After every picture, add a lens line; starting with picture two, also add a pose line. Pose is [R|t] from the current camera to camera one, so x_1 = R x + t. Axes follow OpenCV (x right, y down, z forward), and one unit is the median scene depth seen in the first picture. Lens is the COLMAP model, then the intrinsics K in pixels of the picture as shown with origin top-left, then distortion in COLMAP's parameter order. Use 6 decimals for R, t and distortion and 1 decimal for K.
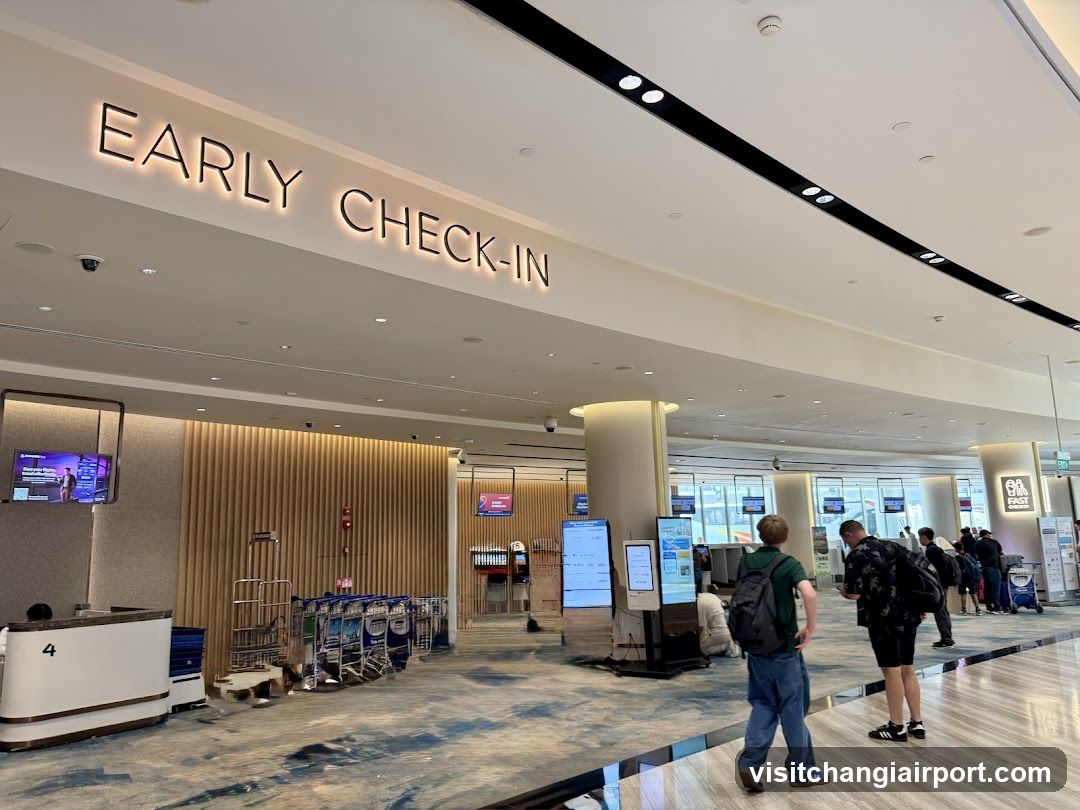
lens RADIAL K [[677.5, 0, 540.0], [0, 677.5, 405.0], [0, 0, 1]] dist [0.038165, 0.002152]
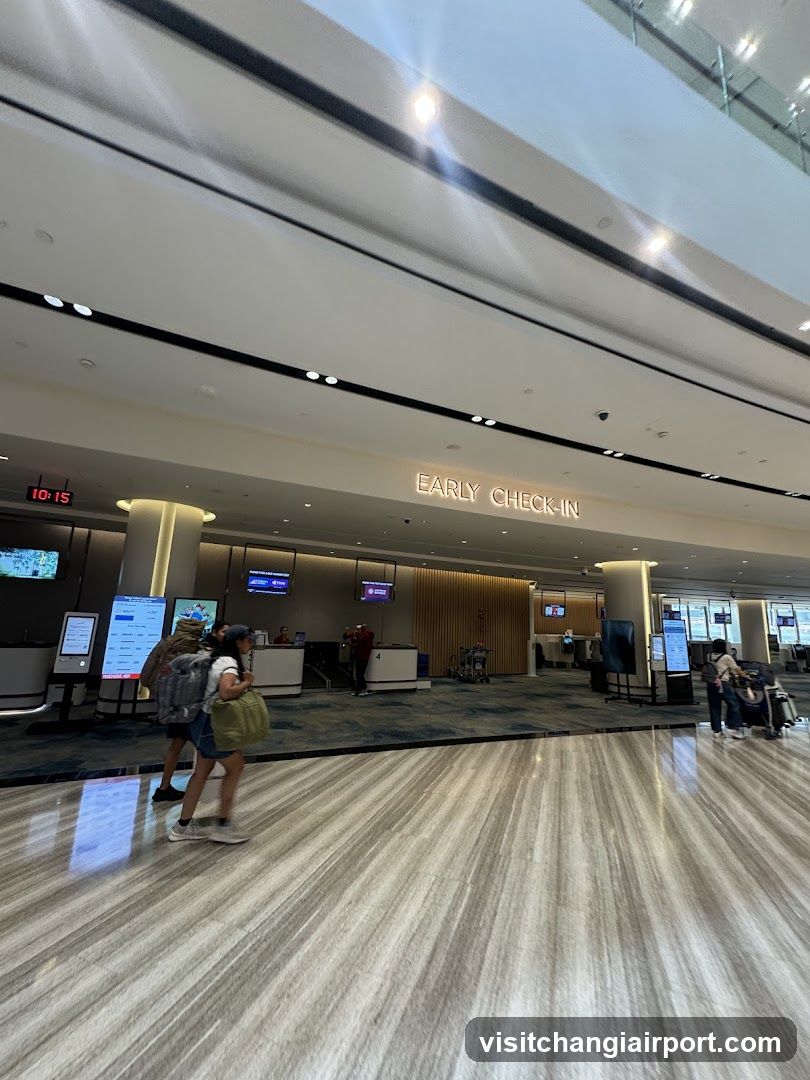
lens RADIAL K [[677.5, 0, 405.0], [0, 677.5, 540.0], [0, 0, 1]] dist [0.038165, 0.002152]
pose [[0.956339, 0.021674, -0.291454, 0.109334], [-0.004226, 0.998168, 0.060362, -0.211659], [0.292228, -0.056494, 0.954679, -1.196349]]
